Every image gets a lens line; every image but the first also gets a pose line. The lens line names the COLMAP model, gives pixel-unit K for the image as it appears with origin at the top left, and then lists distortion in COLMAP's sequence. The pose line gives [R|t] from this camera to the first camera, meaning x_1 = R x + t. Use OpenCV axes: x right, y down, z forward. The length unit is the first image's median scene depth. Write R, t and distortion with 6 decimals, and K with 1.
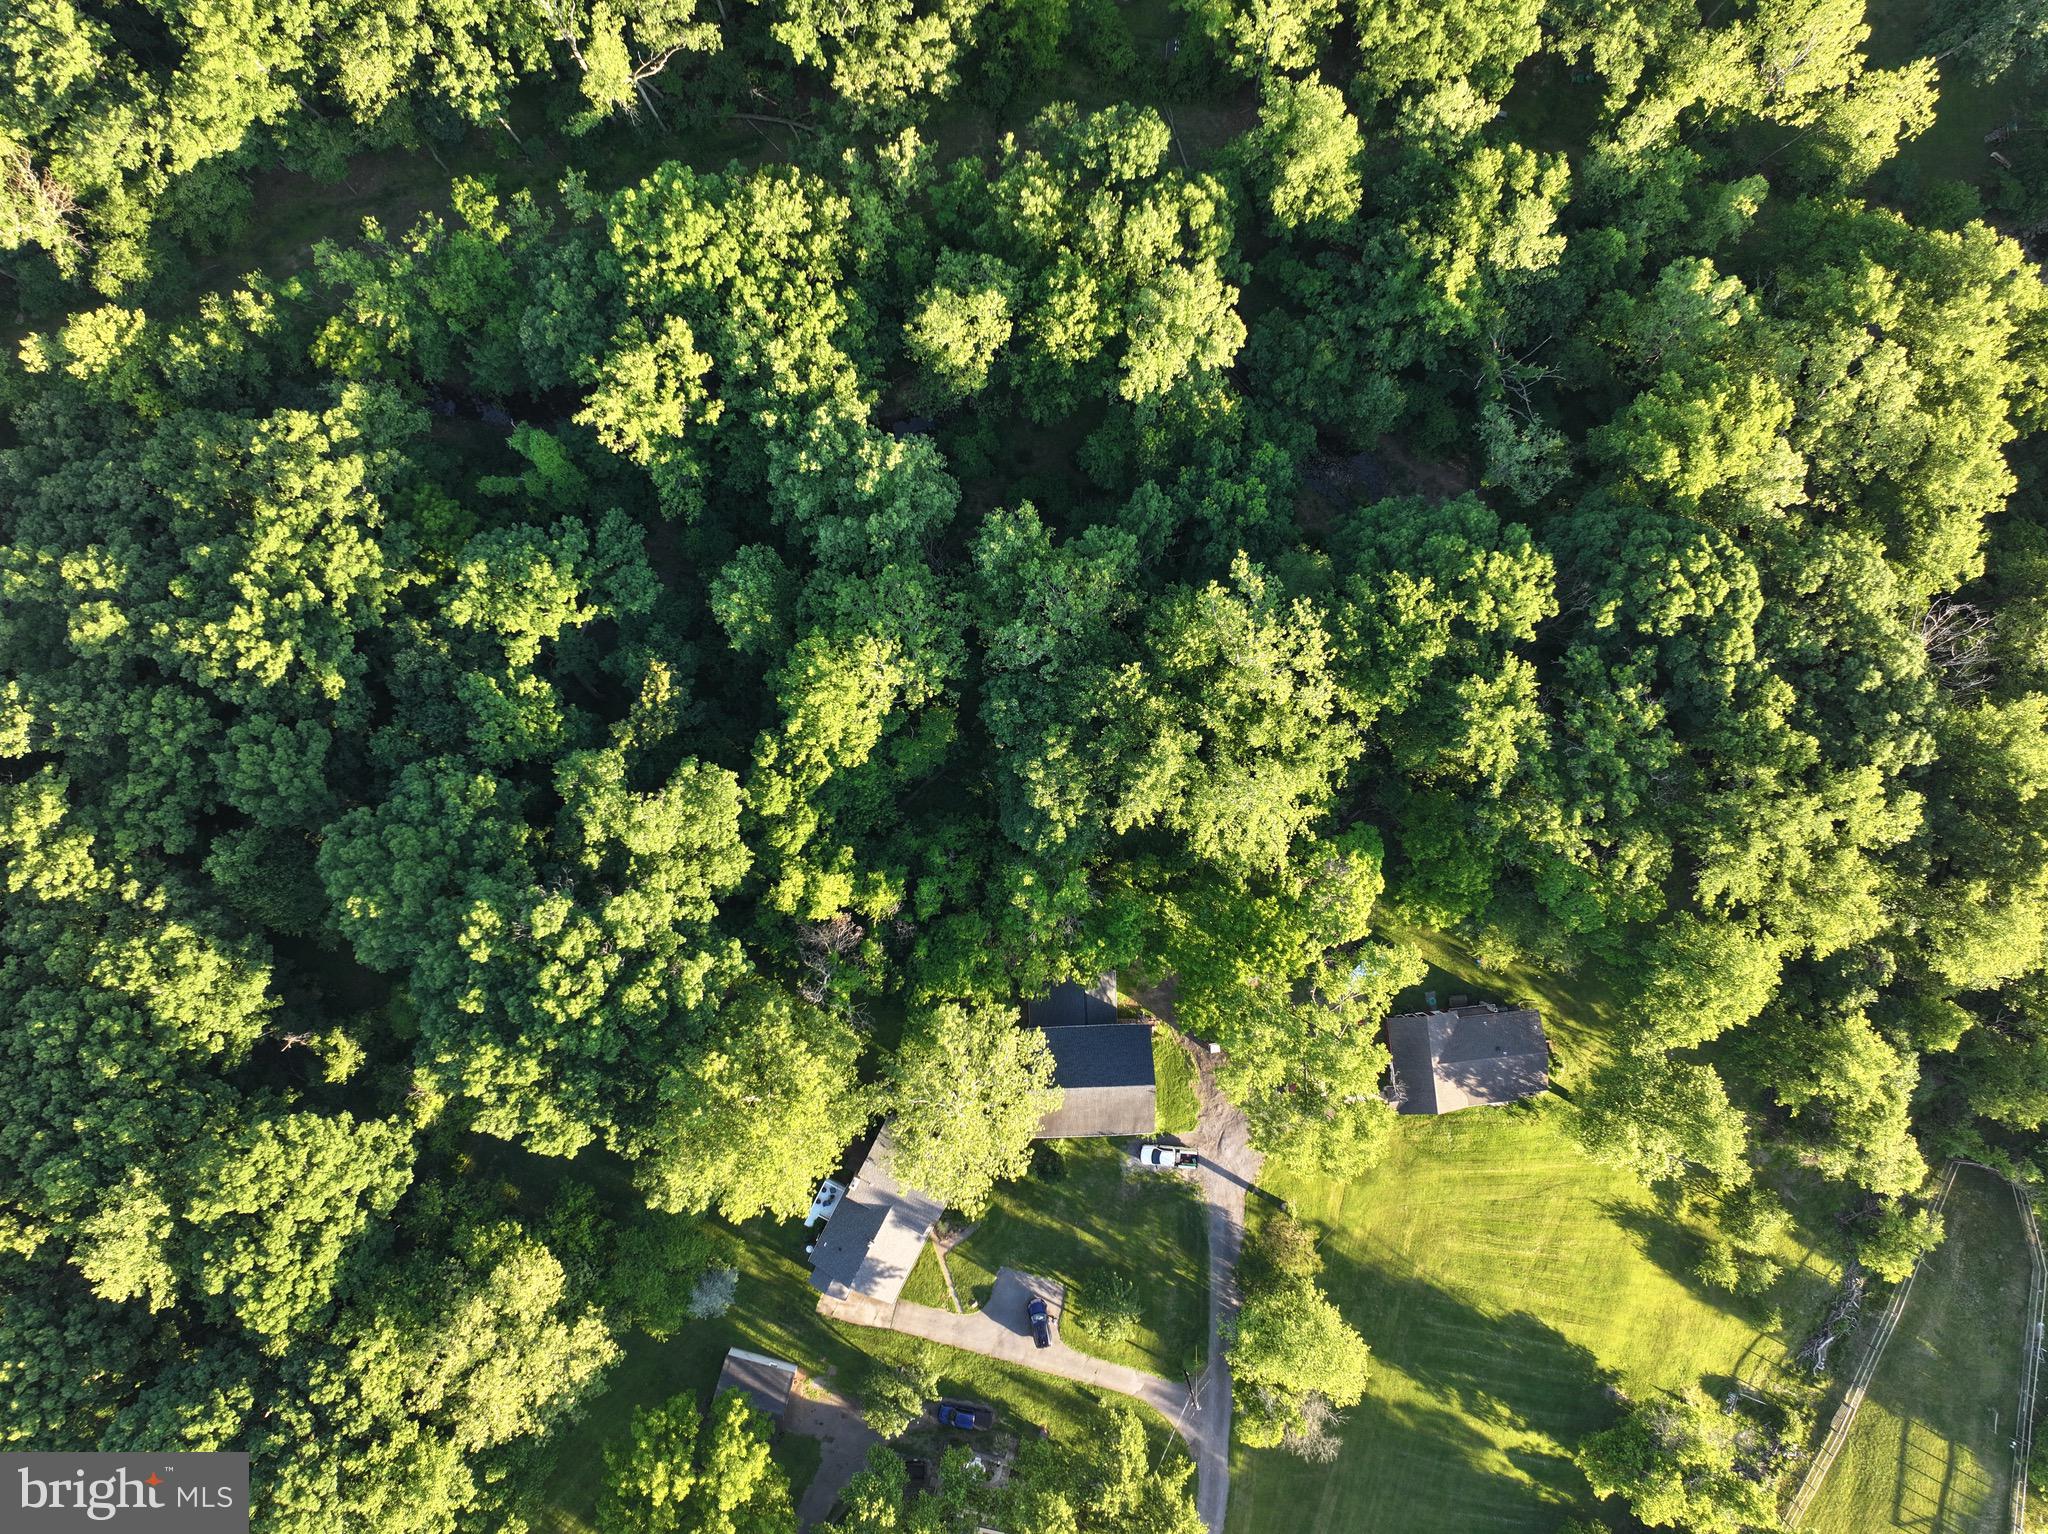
lens RADIAL K [[1439.3, 0, 1023.8], [0, 1439.3, 752.6], [0, 0, 1]] dist [-0.005967, 0.024749]
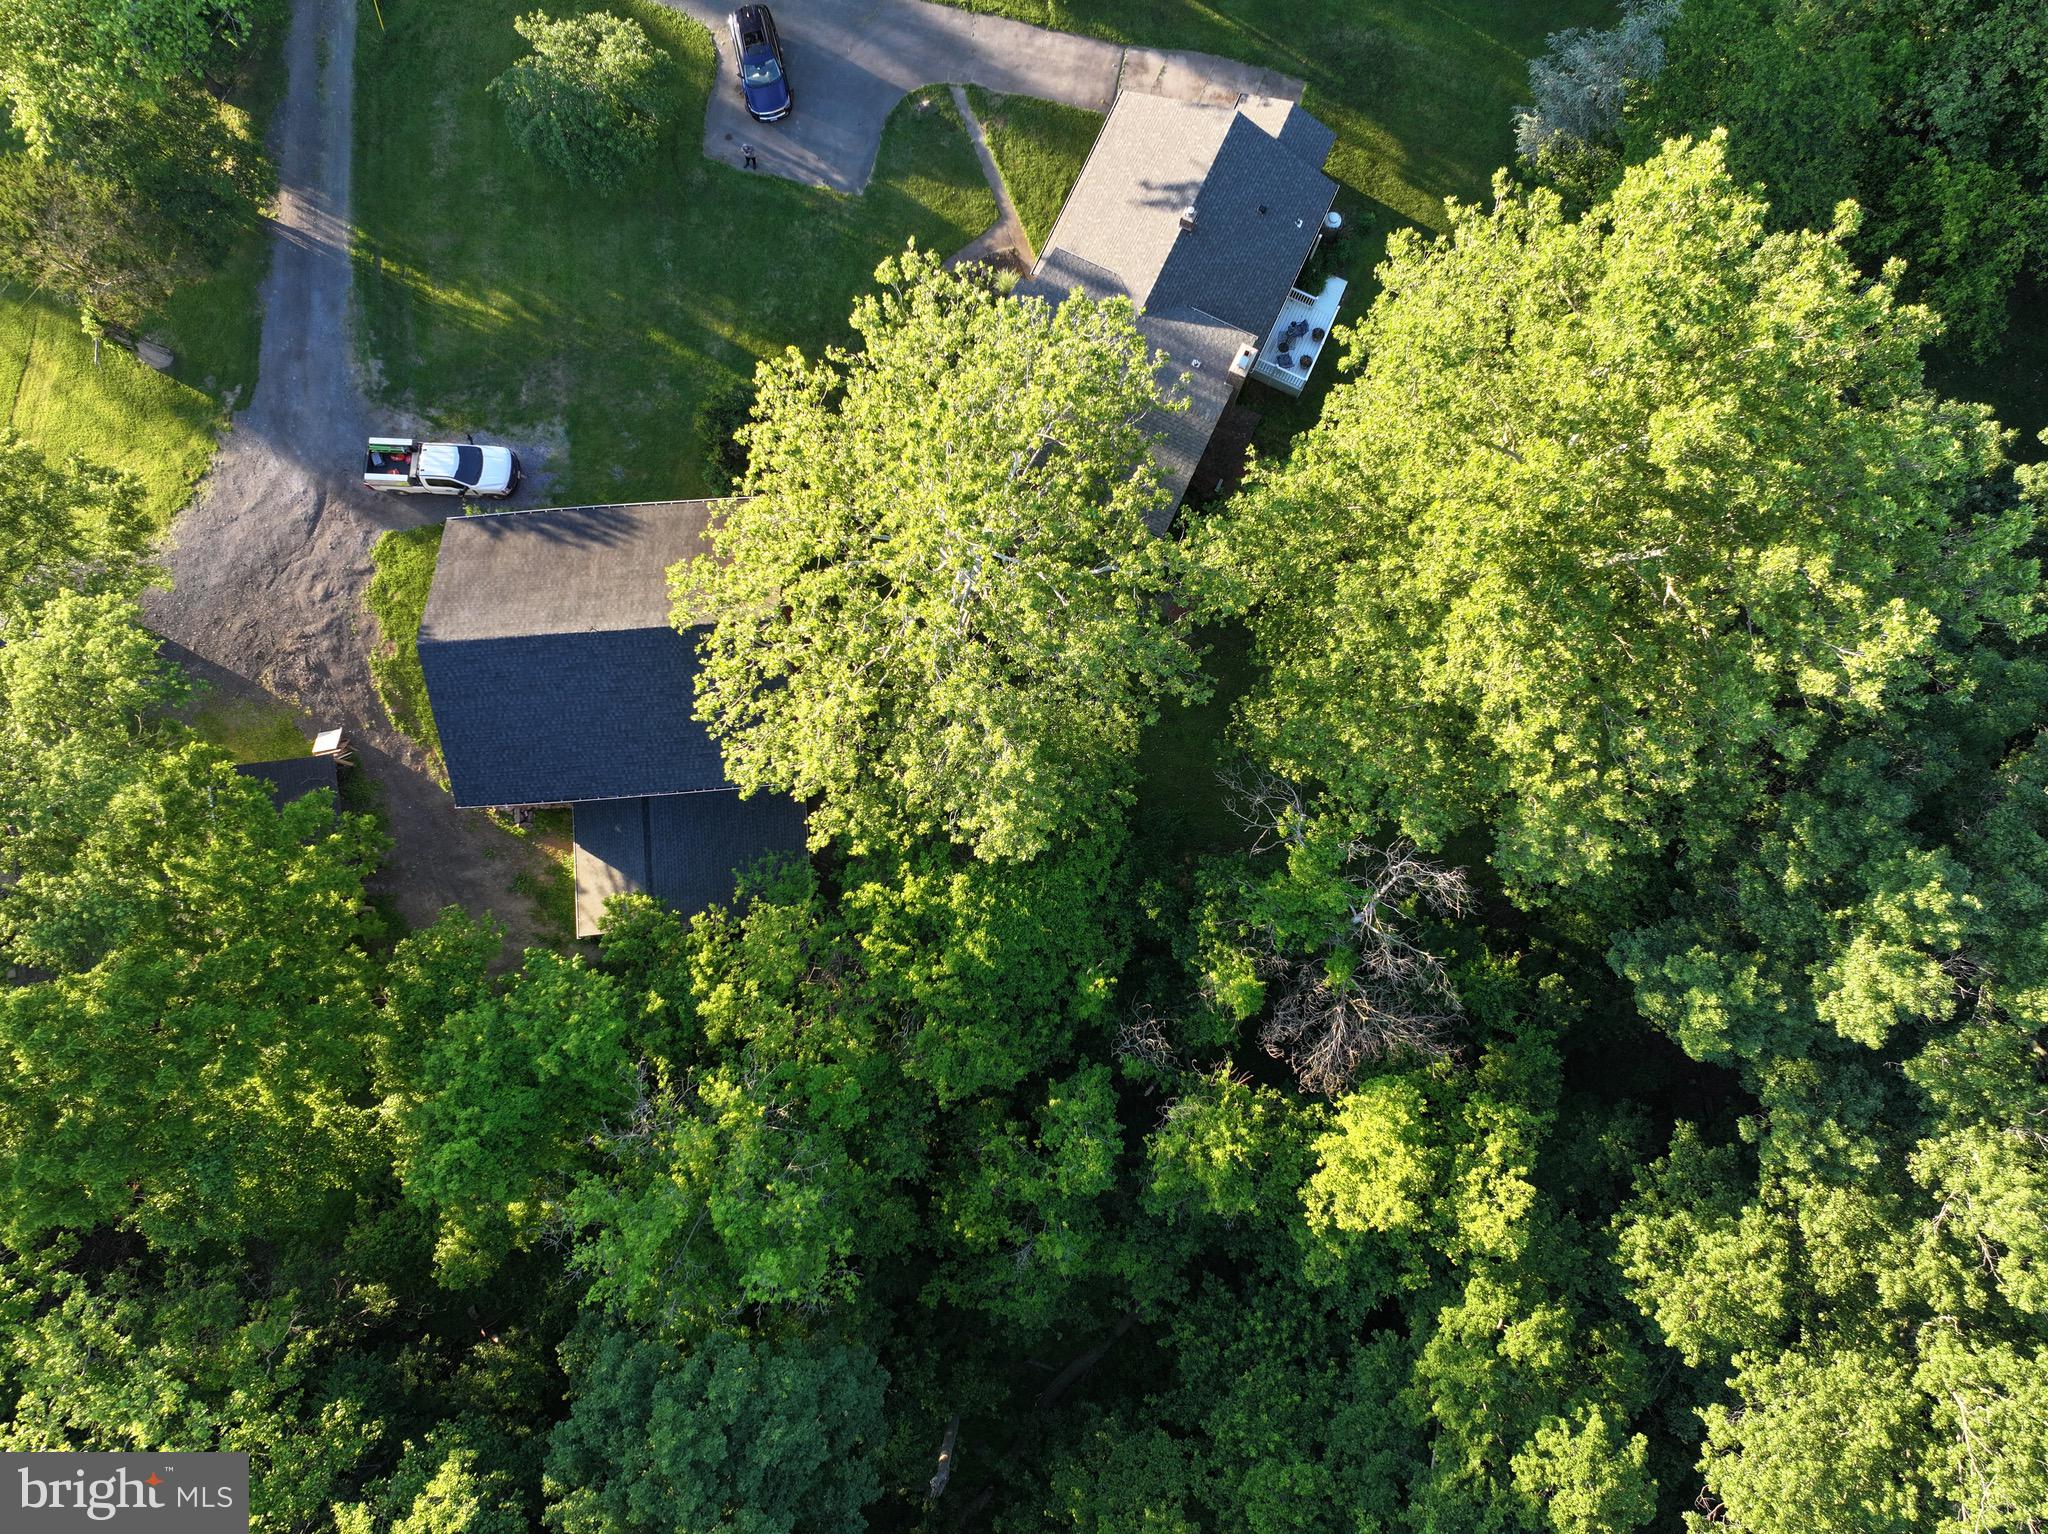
lens RADIAL K [[1439.3, 0, 1023.8], [0, 1439.3, 752.6], [0, 0, 1]] dist [-0.005967, 0.024749]
pose [[-0.998737, 0.035513, -0.035531, -0.044149], [-0.040289, -0.988719, 0.144263, 0.149443], [-0.030007, 0.145512, 0.988901, 0.656961]]
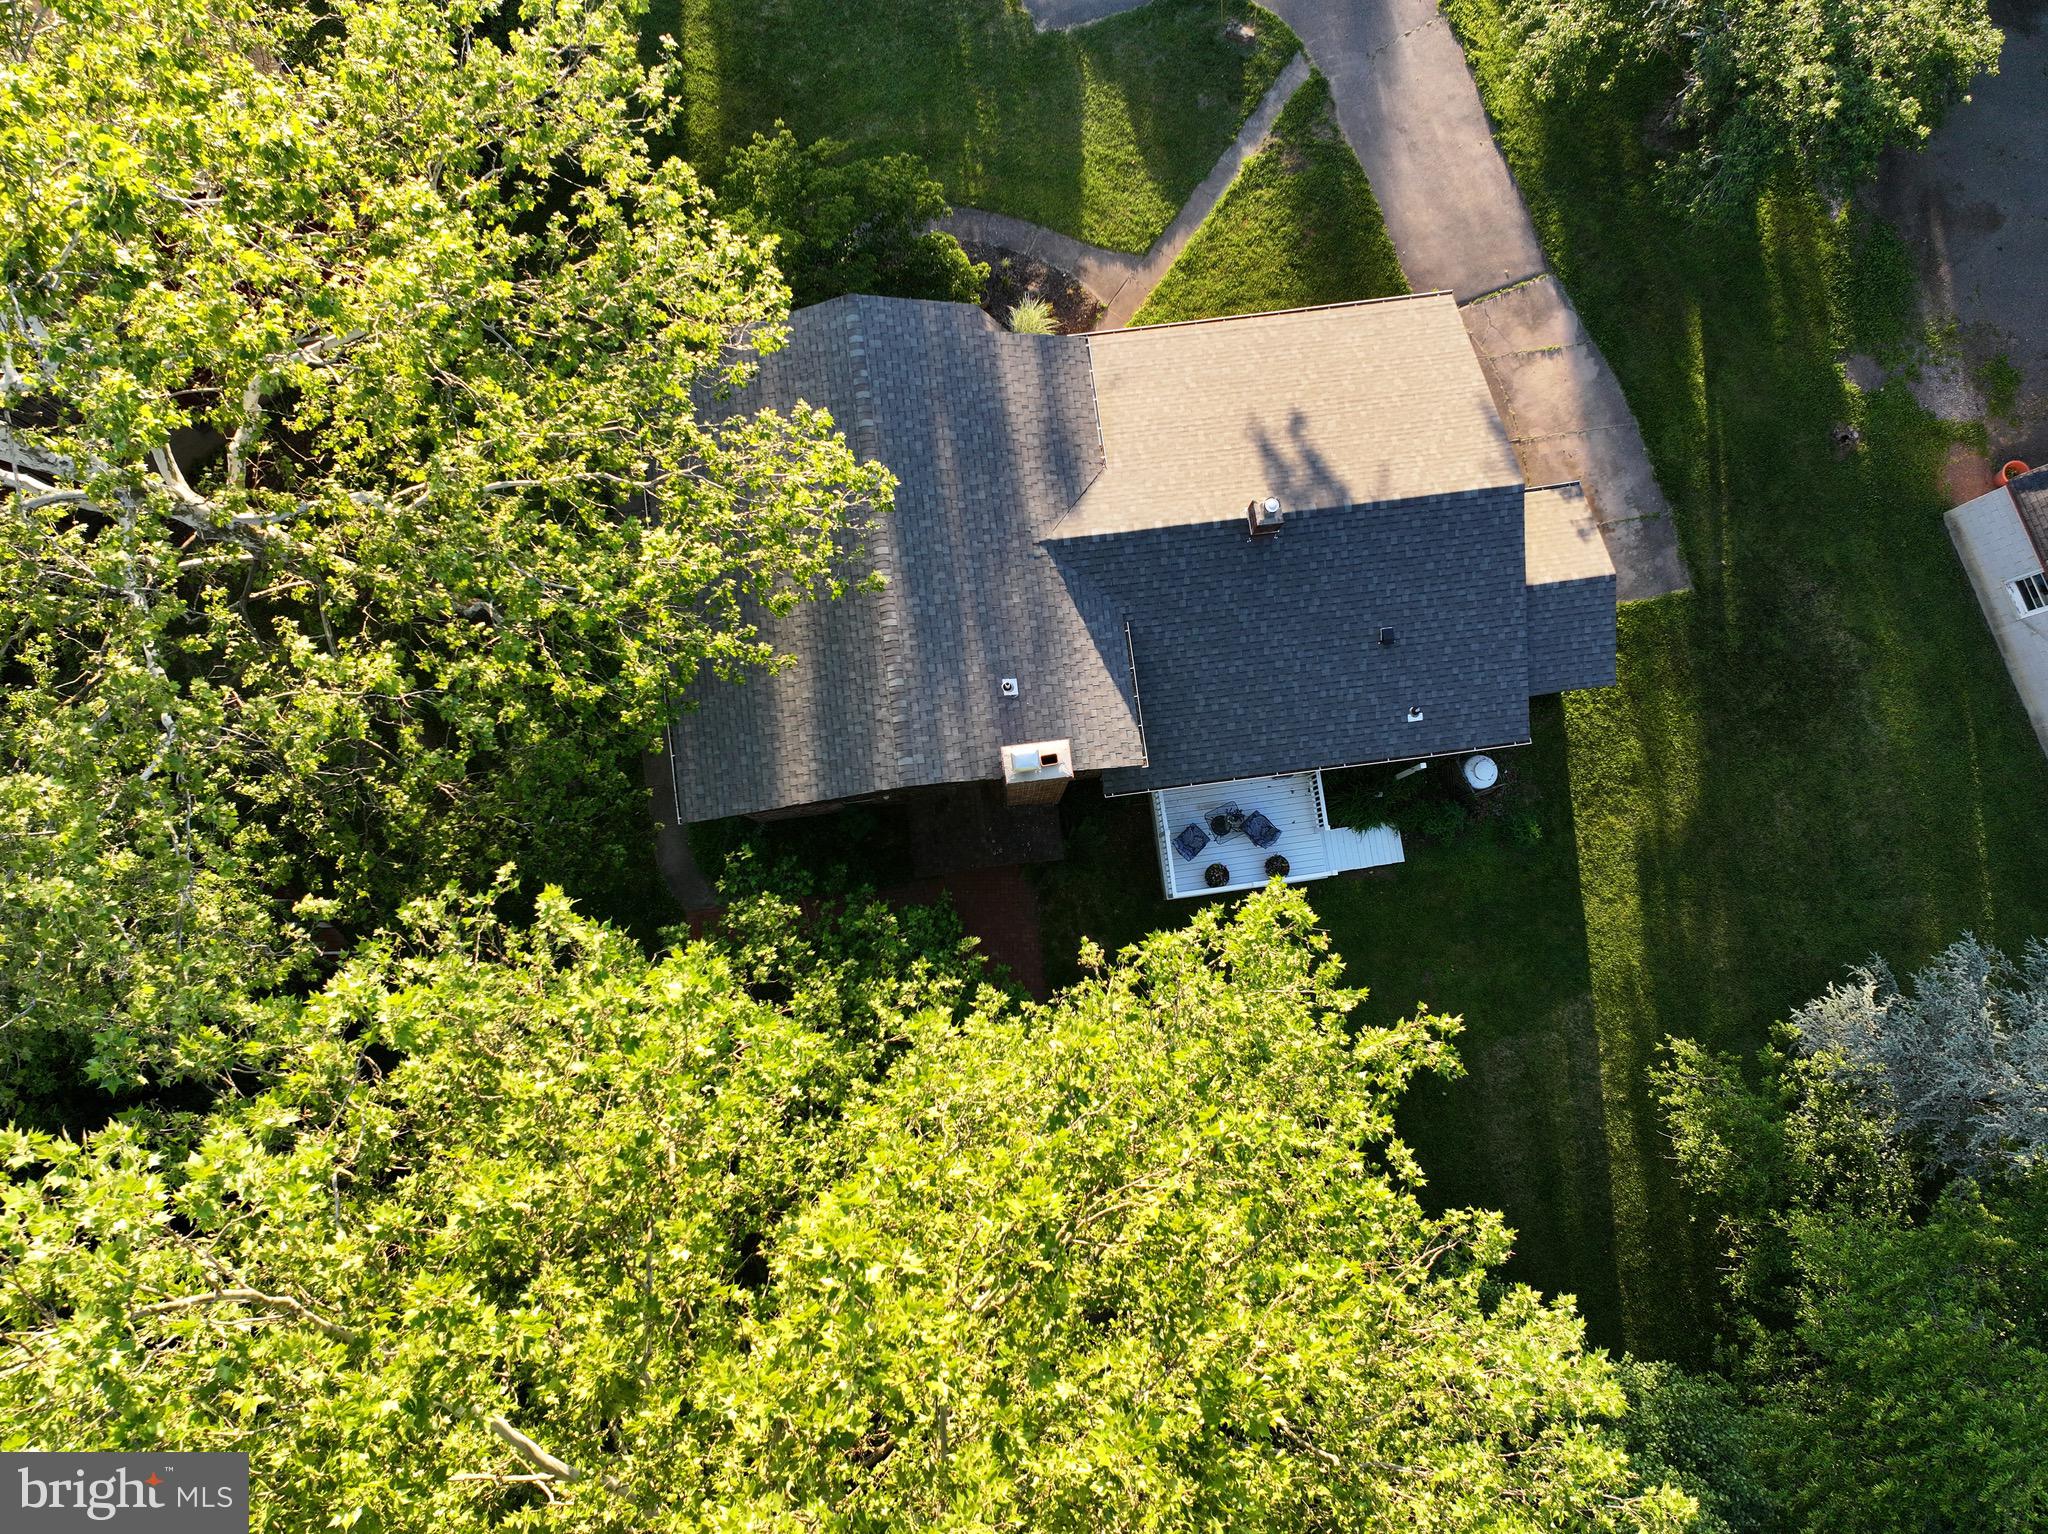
lens RADIAL K [[1439.3, 0, 1023.8], [0, 1439.3, 752.6], [0, 0, 1]] dist [-0.005967, 0.024749]
pose [[-0.569214, -0.818807, 0.074506, -0.131038], [0.821058, -0.561338, 0.103751, 0.285711], [-0.043129, 0.120230, 0.991809, 0.839441]]
